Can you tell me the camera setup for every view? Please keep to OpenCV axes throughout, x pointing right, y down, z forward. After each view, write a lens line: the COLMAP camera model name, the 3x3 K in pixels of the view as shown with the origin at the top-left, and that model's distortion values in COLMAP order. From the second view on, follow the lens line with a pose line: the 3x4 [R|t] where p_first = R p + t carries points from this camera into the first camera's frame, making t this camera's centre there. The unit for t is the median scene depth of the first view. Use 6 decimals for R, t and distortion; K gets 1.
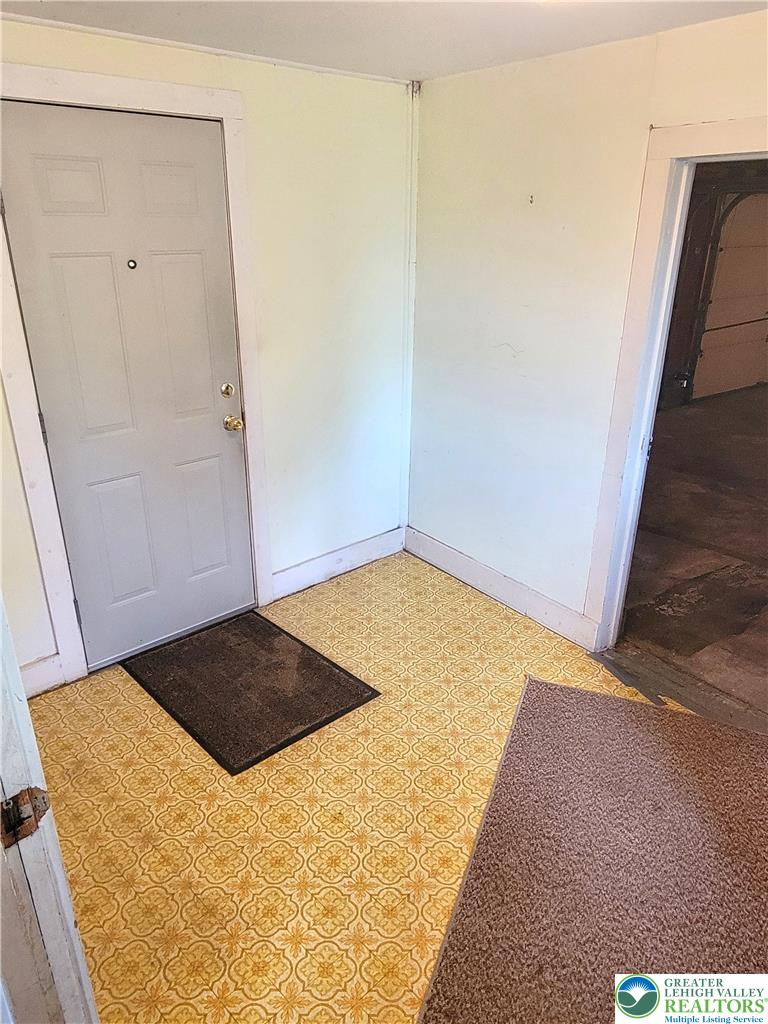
lens RADIAL K [[662.8, 0, 386.6], [0, 662.8, 505.1], [0, 0, 1]] dist [0.006599, -0.001673]
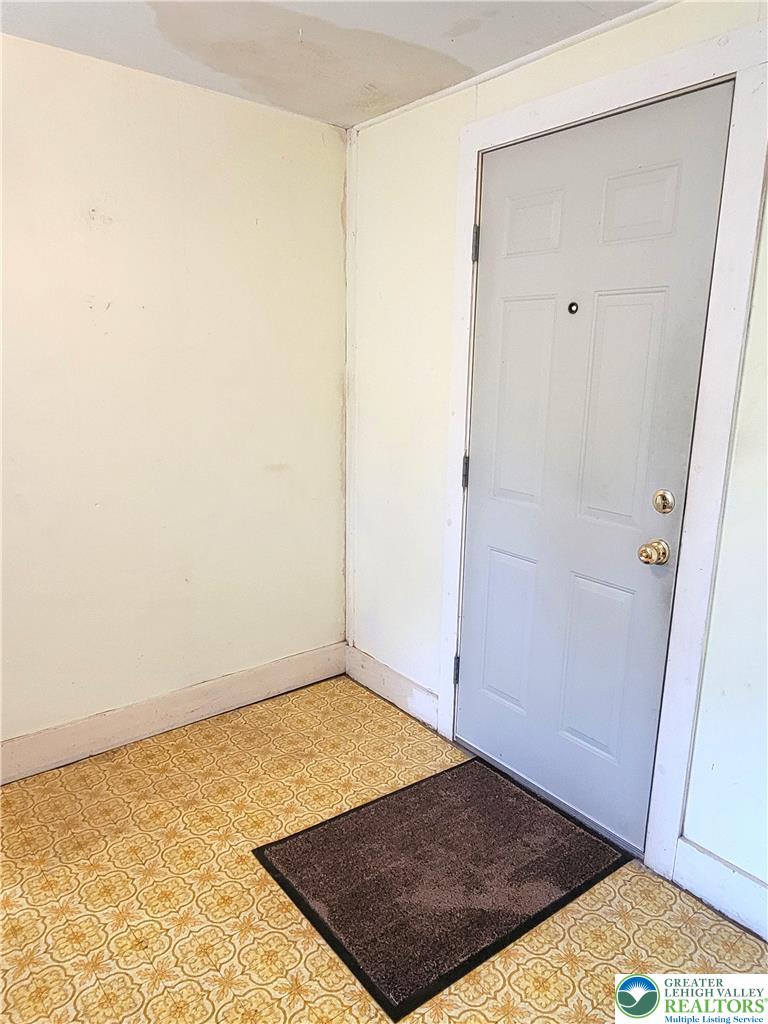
lens RADIAL K [[704.9, 0, 384.8], [0, 704.9, 520.9], [0, 0, 1]] dist [0.004793, 0.006693]
pose [[-0.060161, 0.230425, -0.971229, 0.498056], [-0.403152, 0.884494, 0.234819, -0.236825], [0.913154, 0.405679, 0.039684, 0.837312]]
